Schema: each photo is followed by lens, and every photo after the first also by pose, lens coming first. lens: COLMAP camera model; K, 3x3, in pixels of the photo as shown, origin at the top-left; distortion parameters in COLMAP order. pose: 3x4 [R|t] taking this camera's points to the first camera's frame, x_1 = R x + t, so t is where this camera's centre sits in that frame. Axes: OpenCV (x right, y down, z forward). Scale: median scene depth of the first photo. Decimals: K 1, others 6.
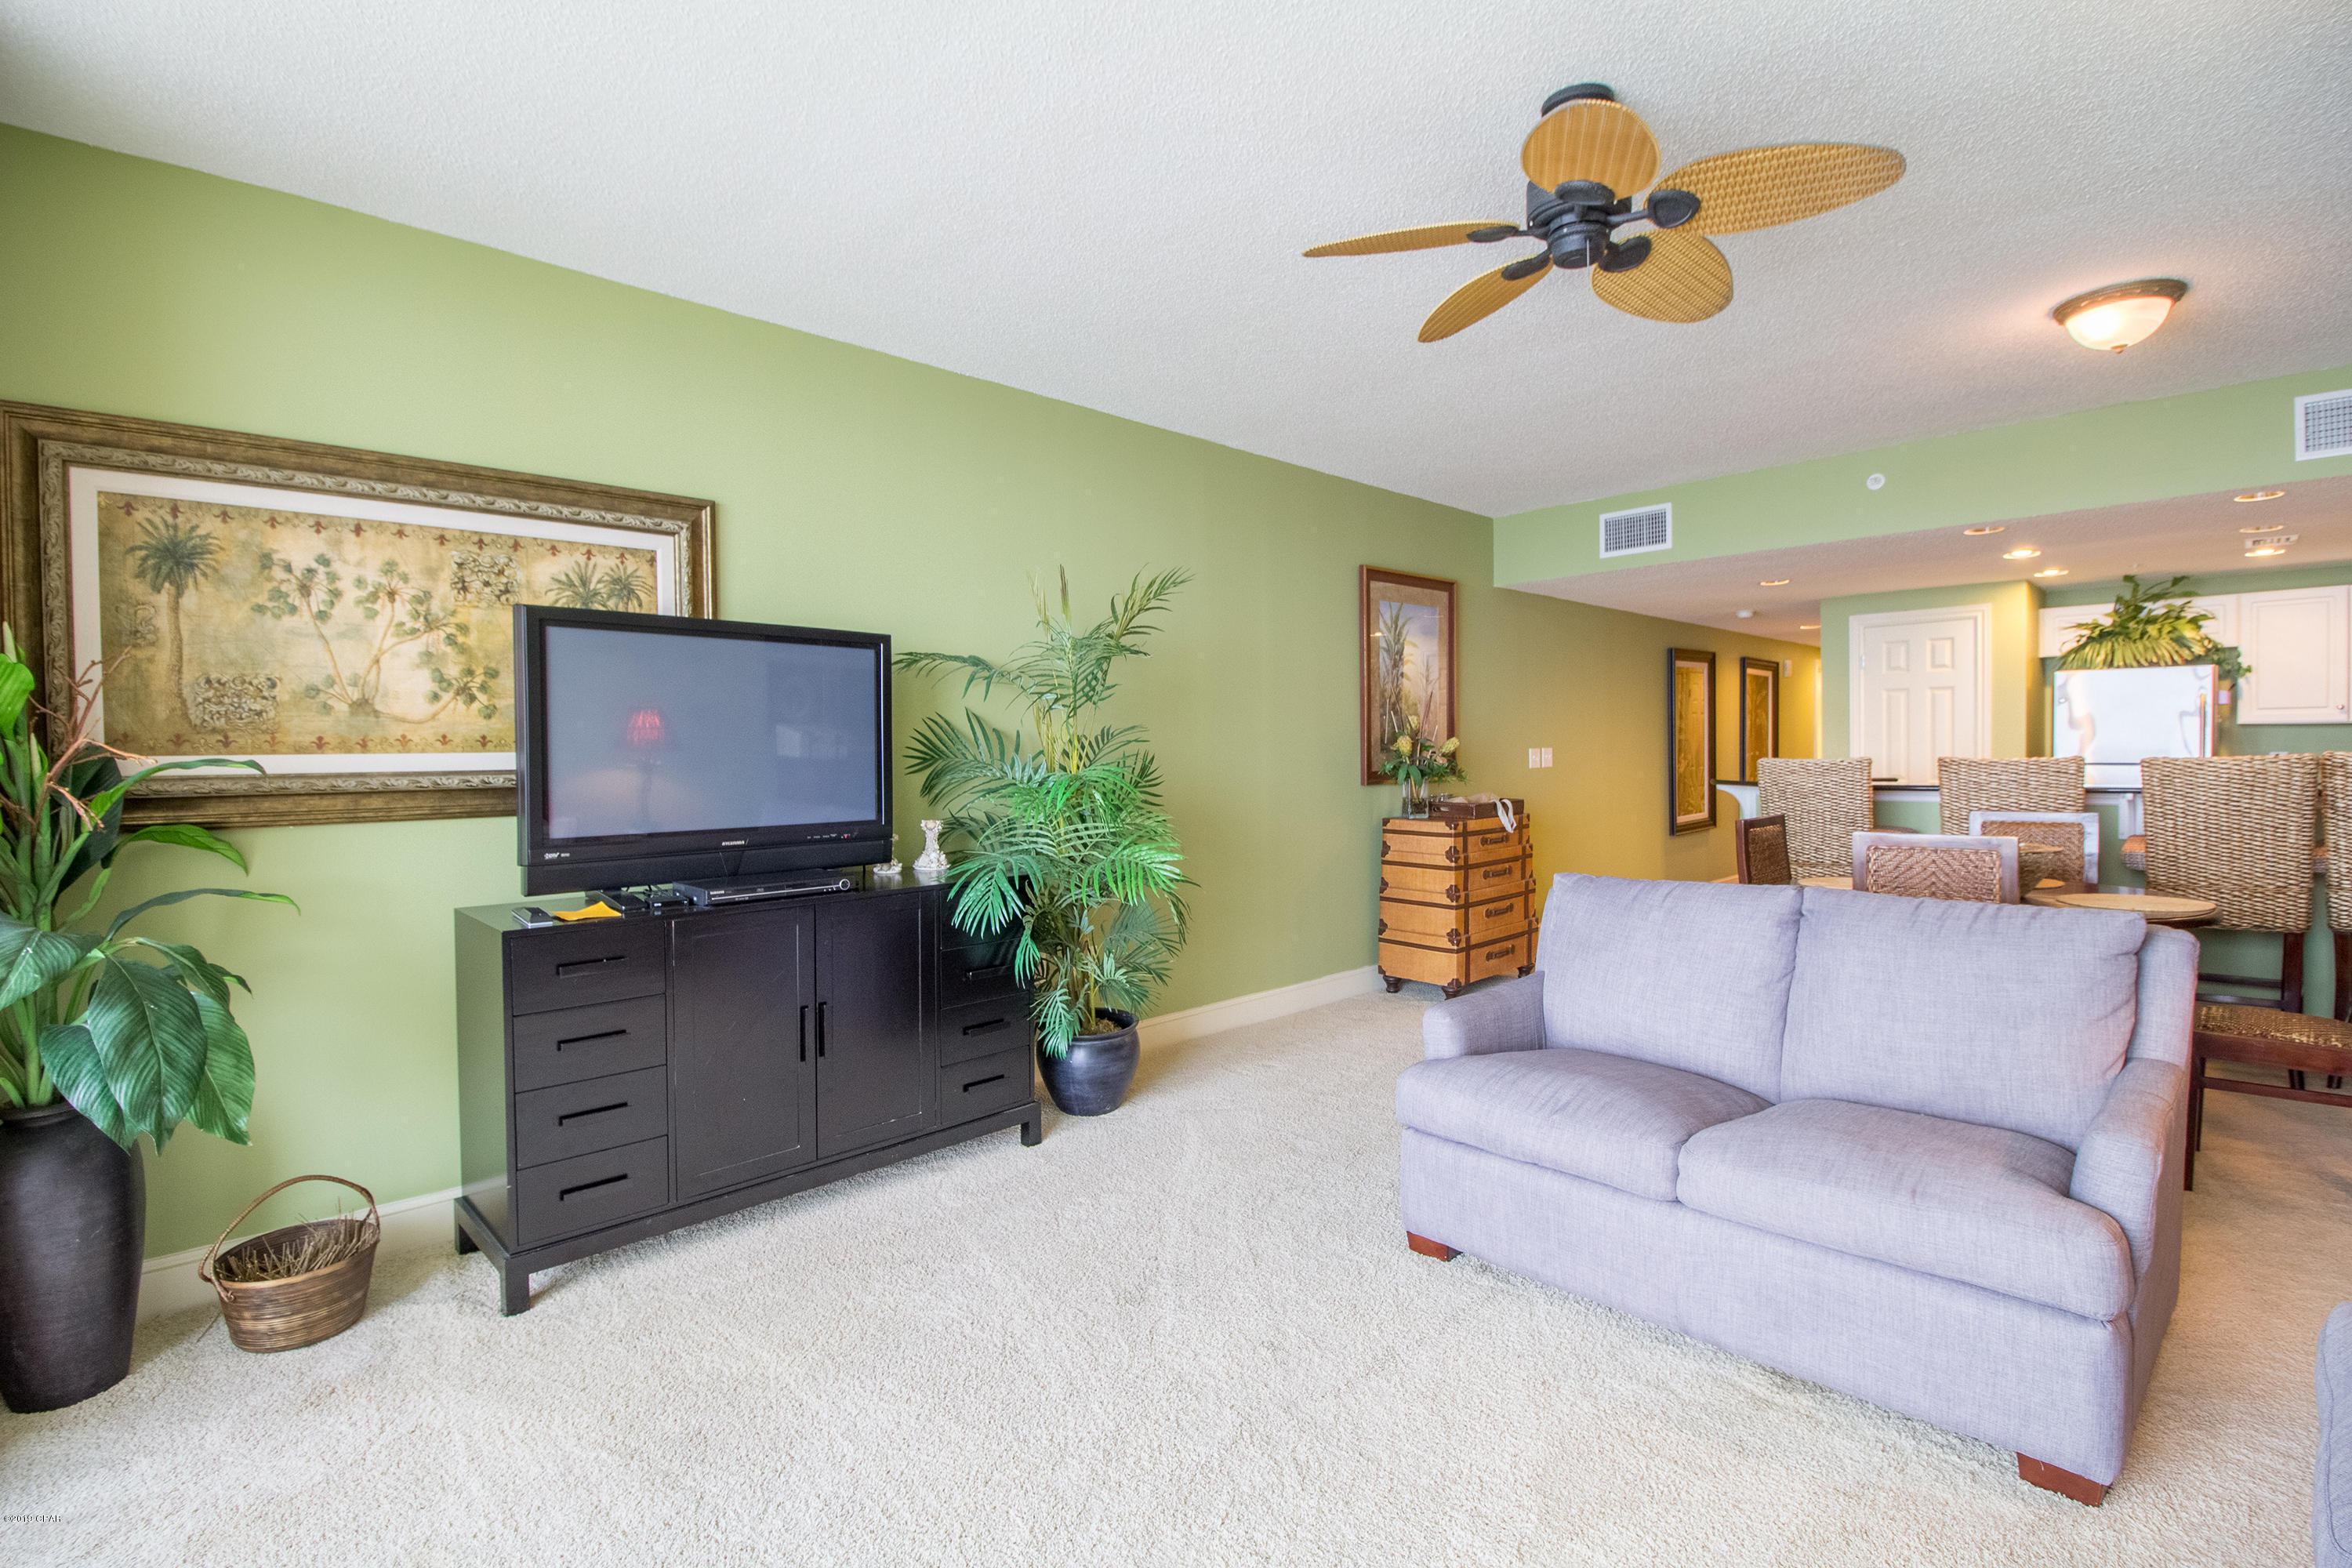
lens RADIAL K [[1090.5, 0, 1171.3], [0, 1090.5, 781.6], [0, 0, 1]] dist [-0.012397, -0.003287]
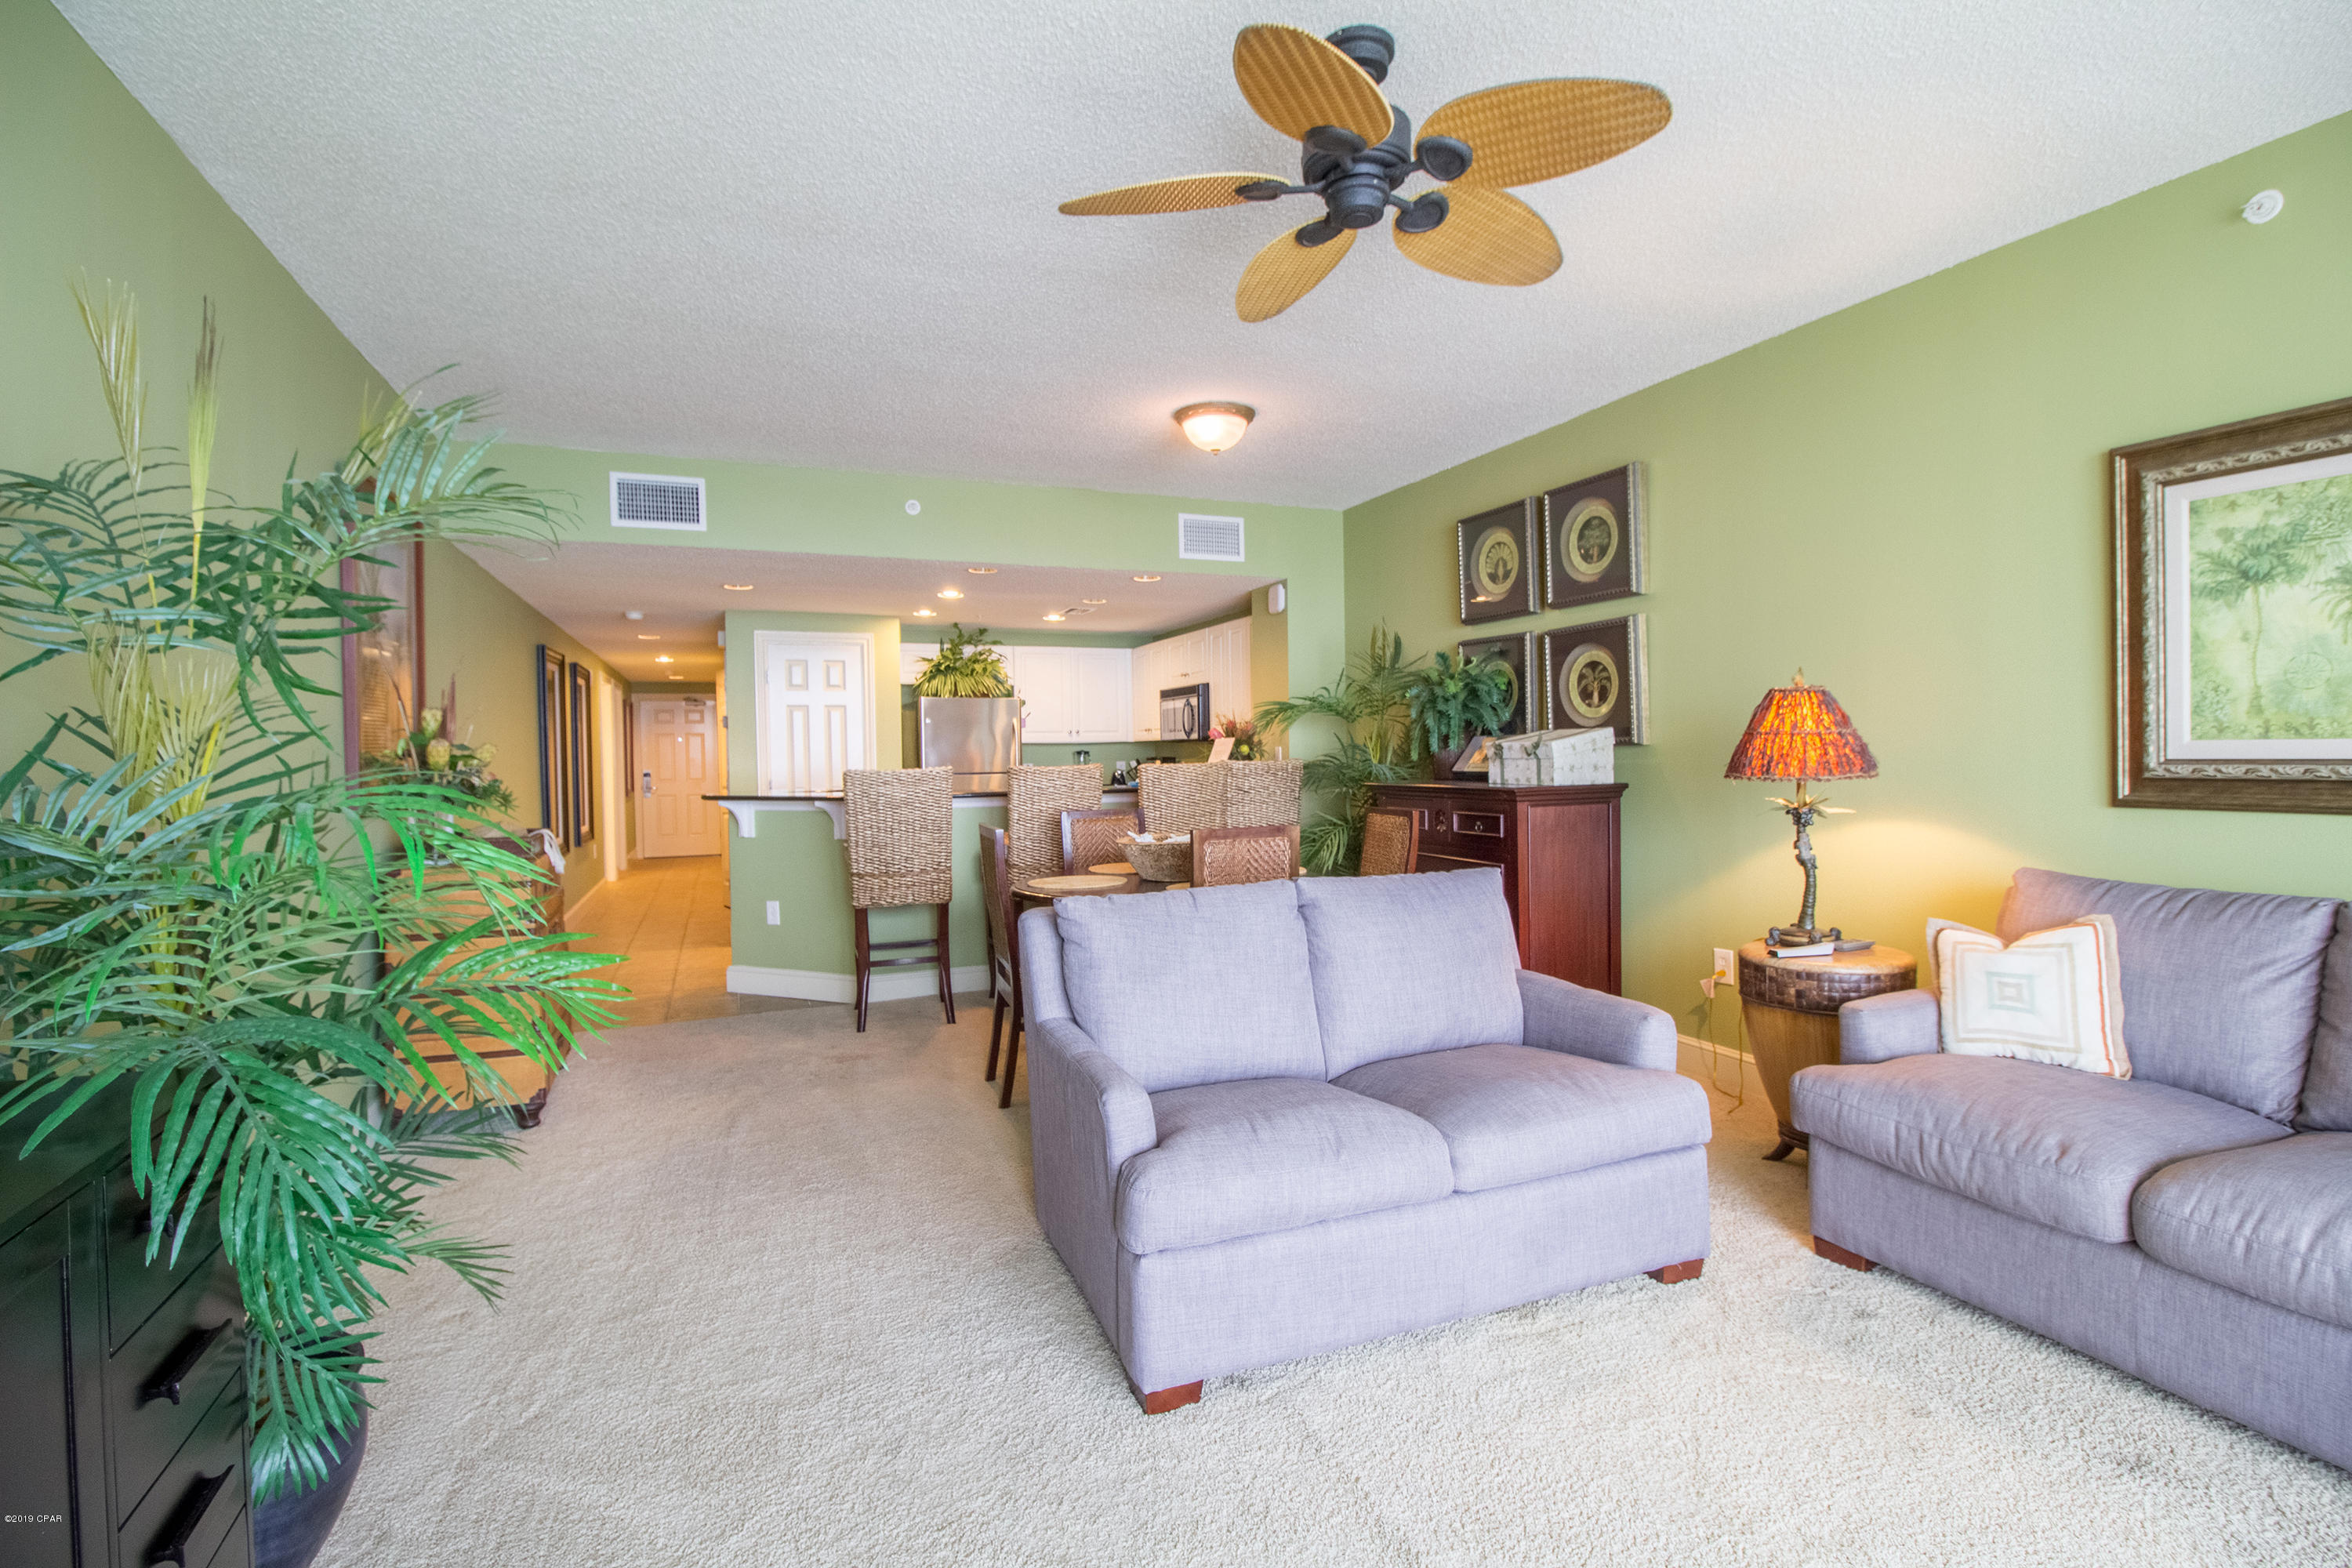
lens RADIAL K [[1090.5, 0, 1188.1], [0, 1090.5, 776.4], [0, 0, 1]] dist [-0.012397, -0.003287]
pose [[0.357245, -0.011730, 0.933937, -0.217765], [0.033566, 0.999436, -0.000287, -0.003956], [-0.933407, 0.031451, 0.357437, 0.327405]]
